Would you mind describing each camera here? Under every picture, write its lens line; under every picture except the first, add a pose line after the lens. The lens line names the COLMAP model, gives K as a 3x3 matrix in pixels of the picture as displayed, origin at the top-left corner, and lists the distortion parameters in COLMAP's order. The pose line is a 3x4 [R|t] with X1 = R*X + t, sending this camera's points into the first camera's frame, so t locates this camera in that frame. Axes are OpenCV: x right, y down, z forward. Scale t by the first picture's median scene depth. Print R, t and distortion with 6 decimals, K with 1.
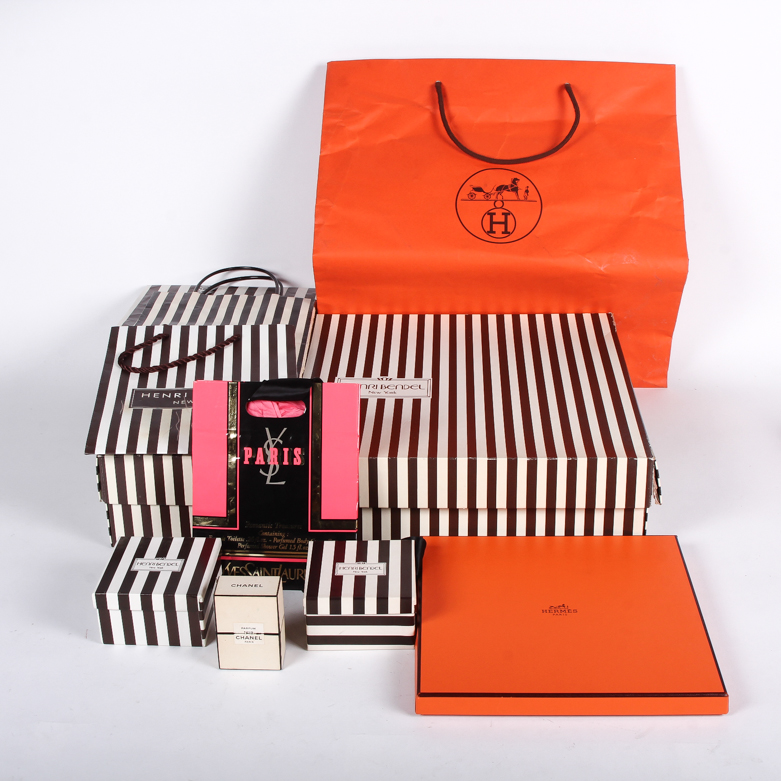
lens RADIAL K [[1370.7, 0, 389.7], [0, 1370.7, 390.9], [0, 0, 1]] dist [-0.091468, 0.000000]
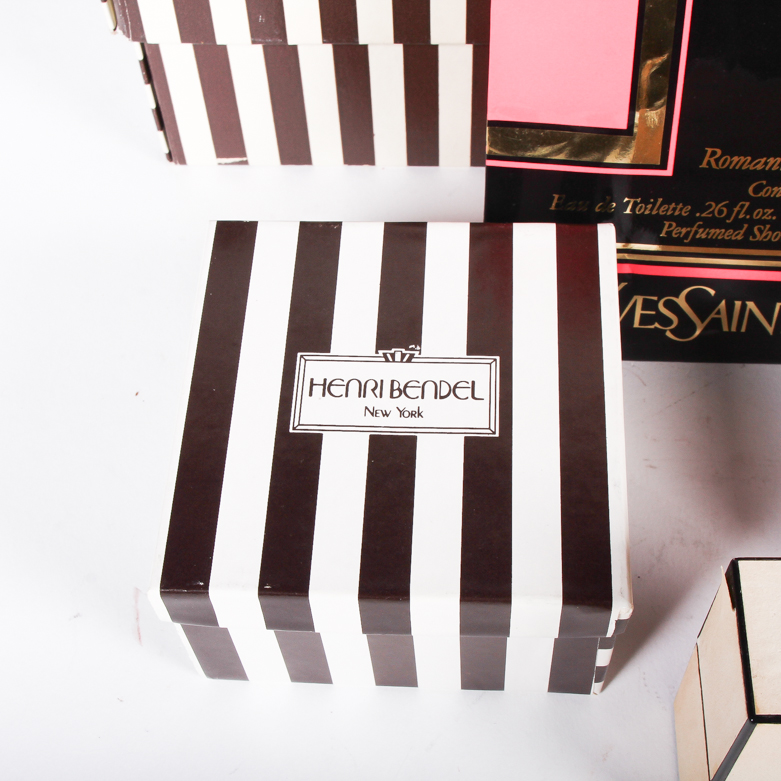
lens RADIAL K [[1370.7, 0, 395.9], [0, 1370.7, 391.3], [0, 0, 1]] dist [-0.091468, 0.000000]
pose [[0.999770, -0.018828, -0.010256, -0.160303], [0.021401, 0.847489, 0.530382, -0.001203], [-0.001294, -0.530480, 0.847697, 0.761090]]
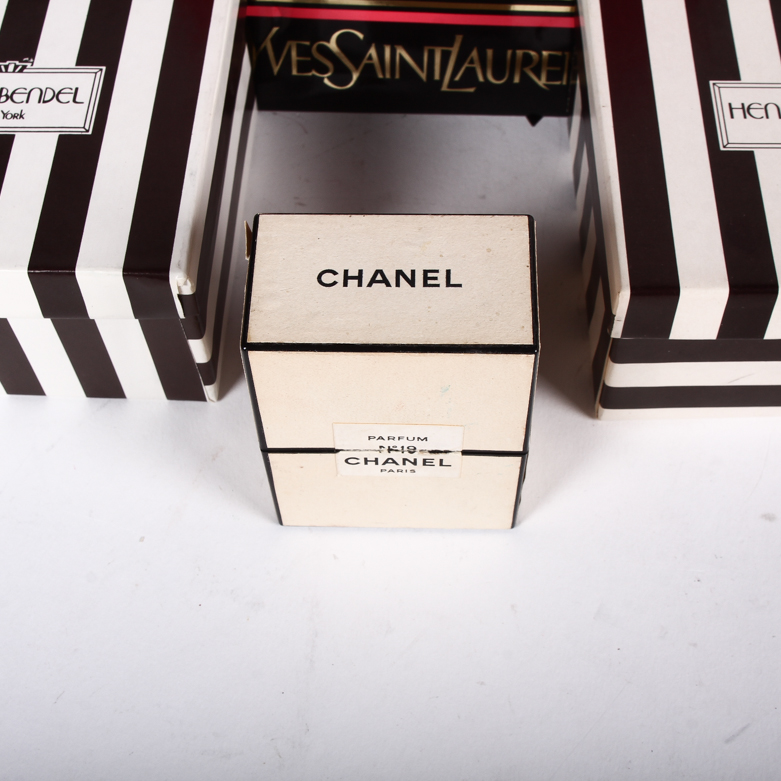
lens RADIAL K [[1370.7, 0, 389.6], [0, 1370.7, 397.4], [0, 0, 1]] dist [-0.091468, 0.000000]
pose [[0.999900, -0.013290, -0.004803, -0.093346], [0.013690, 0.826742, 0.562415, 0.031401], [-0.003504, -0.562425, 0.826841, 0.727949]]
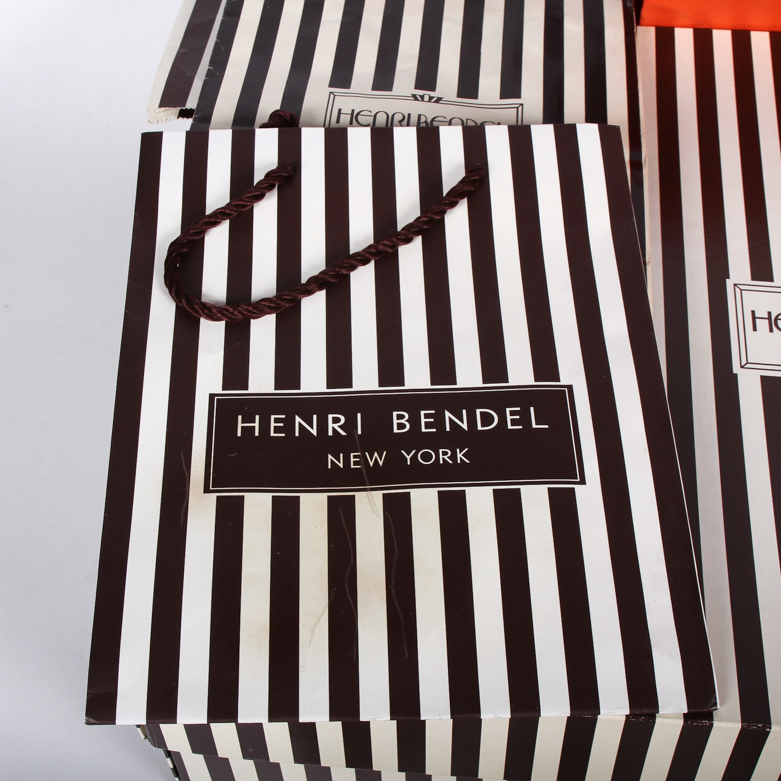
lens RADIAL K [[1370.7, 0, 384.5], [0, 1370.7, 388.2], [0, 0, 1]] dist [-0.091468, 0.000000]
pose [[0.998564, 0.026670, -0.046470, -0.136654], [-0.003300, 0.896274, 0.443489, -0.178212], [0.053477, -0.442698, 0.895074, 0.741429]]
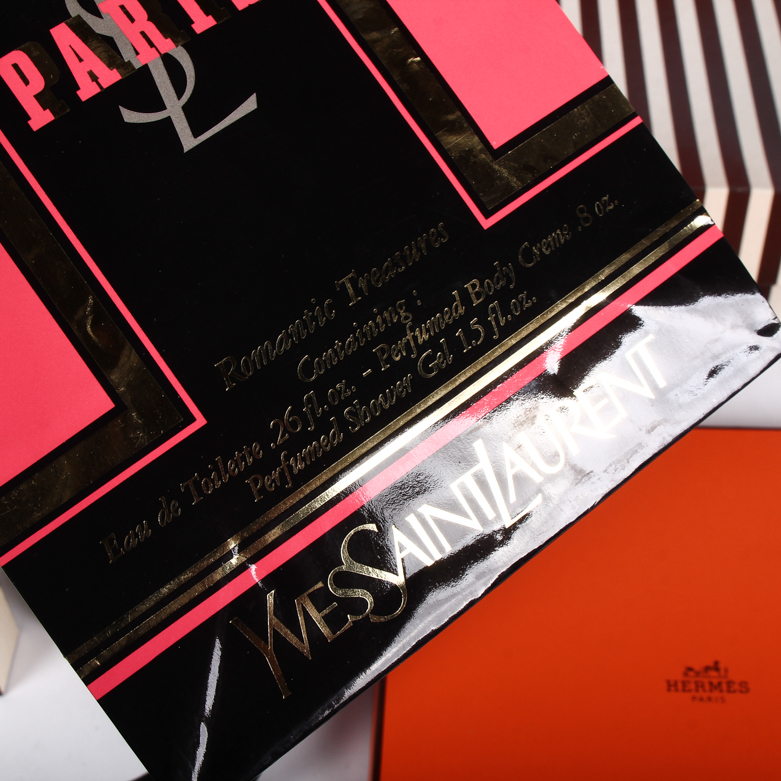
lens RADIAL K [[1370.7, 0, 392.0], [0, 1370.7, 387.0], [0, 0, 1]] dist [-0.091468, 0.000000]
pose [[0.764861, -0.563384, 0.312388, -0.148397], [0.606042, 0.793703, -0.052430, 0.123695], [-0.218405, 0.229422, 0.948507, 0.806890]]
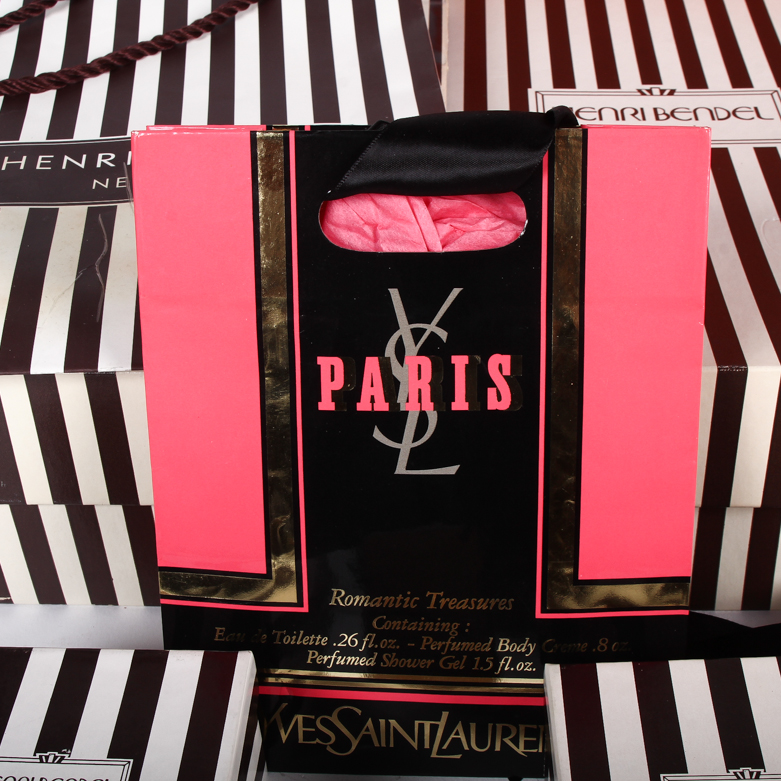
lens RADIAL K [[1370.7, 0, 395.9], [0, 1370.7, 392.3], [0, 0, 1]] dist [-0.091468, 0.000000]
pose [[0.999704, -0.020189, -0.013541, -0.085196], [0.022748, 0.973345, 0.228216, -0.017814], [0.008573, -0.228457, 0.973516, 0.708314]]
